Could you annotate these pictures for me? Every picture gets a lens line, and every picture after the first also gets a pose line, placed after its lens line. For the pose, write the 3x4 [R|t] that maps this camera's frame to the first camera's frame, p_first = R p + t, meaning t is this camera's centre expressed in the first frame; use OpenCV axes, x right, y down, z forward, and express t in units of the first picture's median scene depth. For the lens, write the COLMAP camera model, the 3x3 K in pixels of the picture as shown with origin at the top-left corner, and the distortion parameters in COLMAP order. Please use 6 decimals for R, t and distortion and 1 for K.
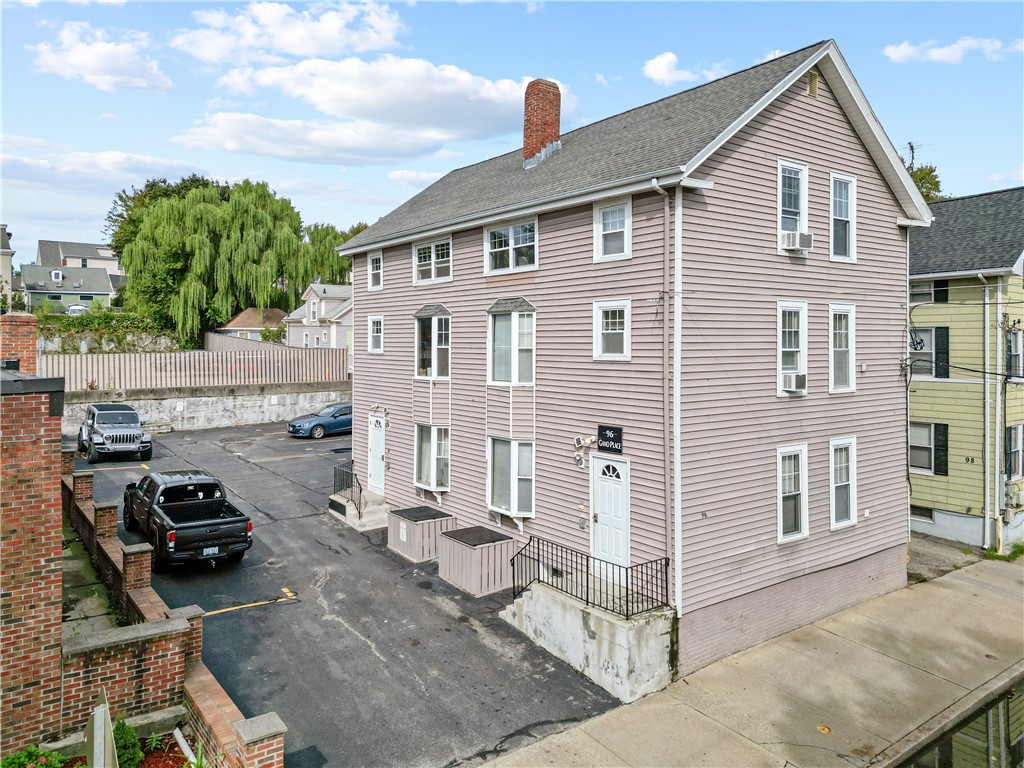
lens RADIAL K [[733.6, 0, 513.8], [0, 733.6, 339.6], [0, 0, 1]] dist [0.075488, -0.065711]
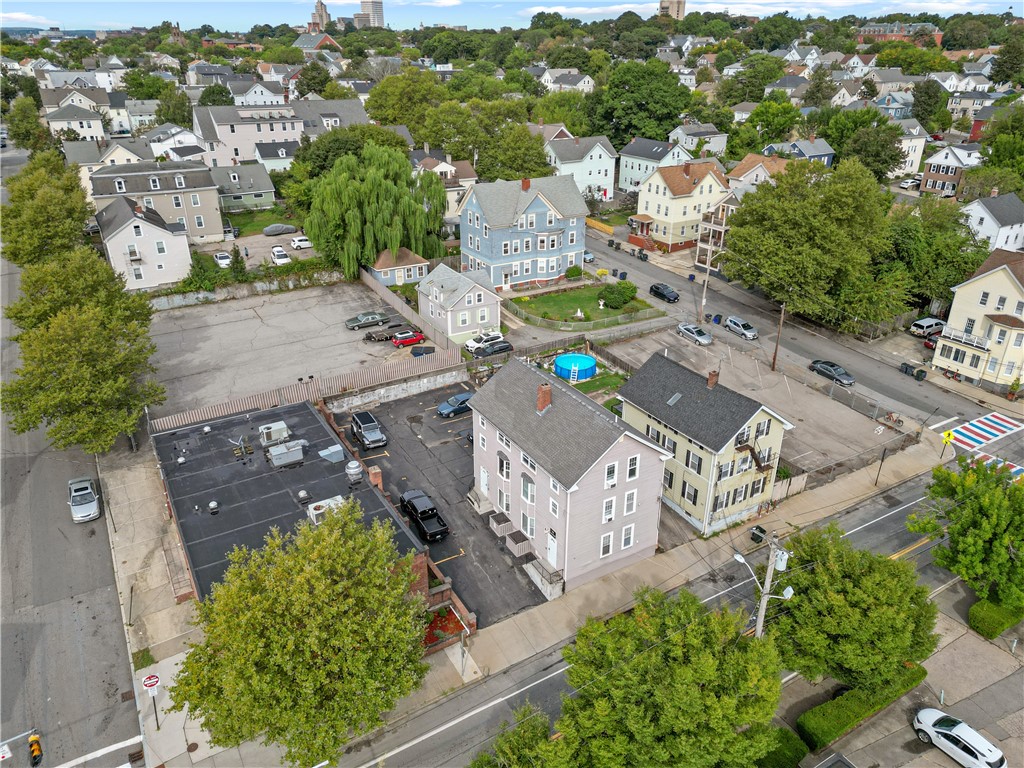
lens RADIAL K [[717.7, 0, 512.0], [0, 717.7, 384.0], [0, 0, 1]] dist [0.104962, -0.134570]
pose [[0.993768, 0.046705, -0.101209, 0.224455], [0.001626, 0.901813, 0.432124, -1.791493], [0.111454, -0.429596, 0.896117, -1.625272]]
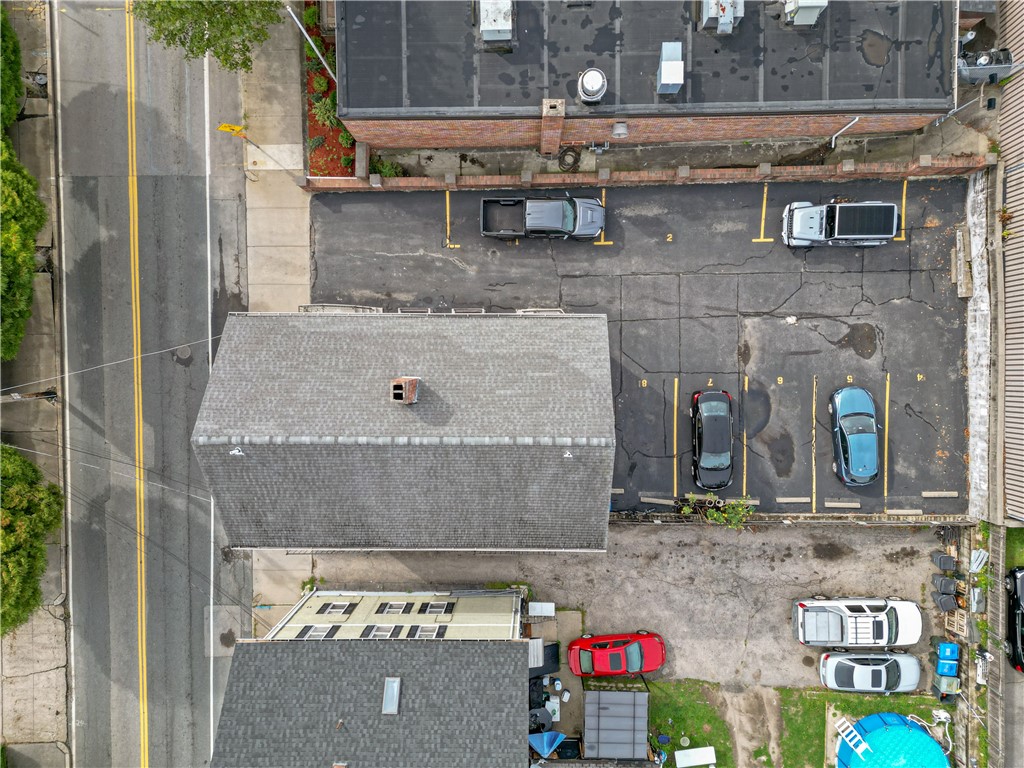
lens RADIAL K [[717.7, 0, 512.0], [0, 717.7, 384.0], [0, 0, 1]] dist [0.104962, -0.134570]
pose [[-0.601177, 0.798393, 0.033971, -0.148824], [0.026346, -0.022685, 0.999395, -1.871782], [0.798681, 0.601709, -0.007396, 1.413162]]
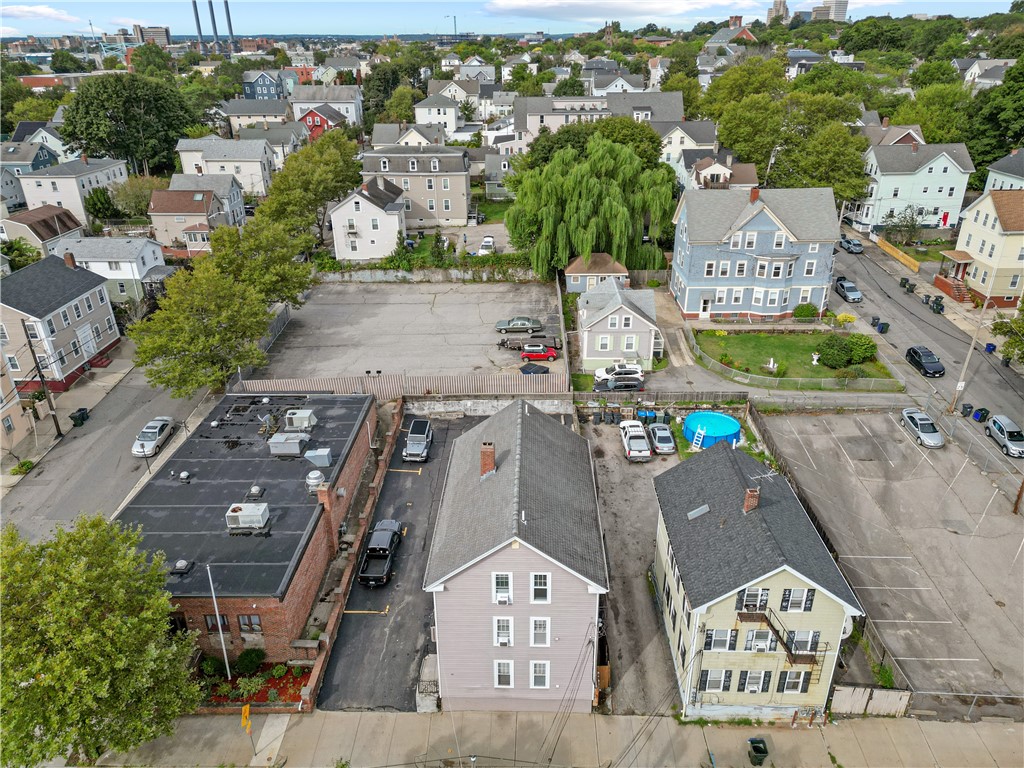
lens RADIAL K [[715.6, 0, 512.0], [0, 715.6, 384.0], [0, 0, 1]] dist [0.076815, -0.064625]
pose [[0.782869, 0.257450, -0.566424, 1.453011], [0.015208, 0.902186, 0.431079, -1.665275], [0.622001, -0.346092, 0.702378, -0.377231]]
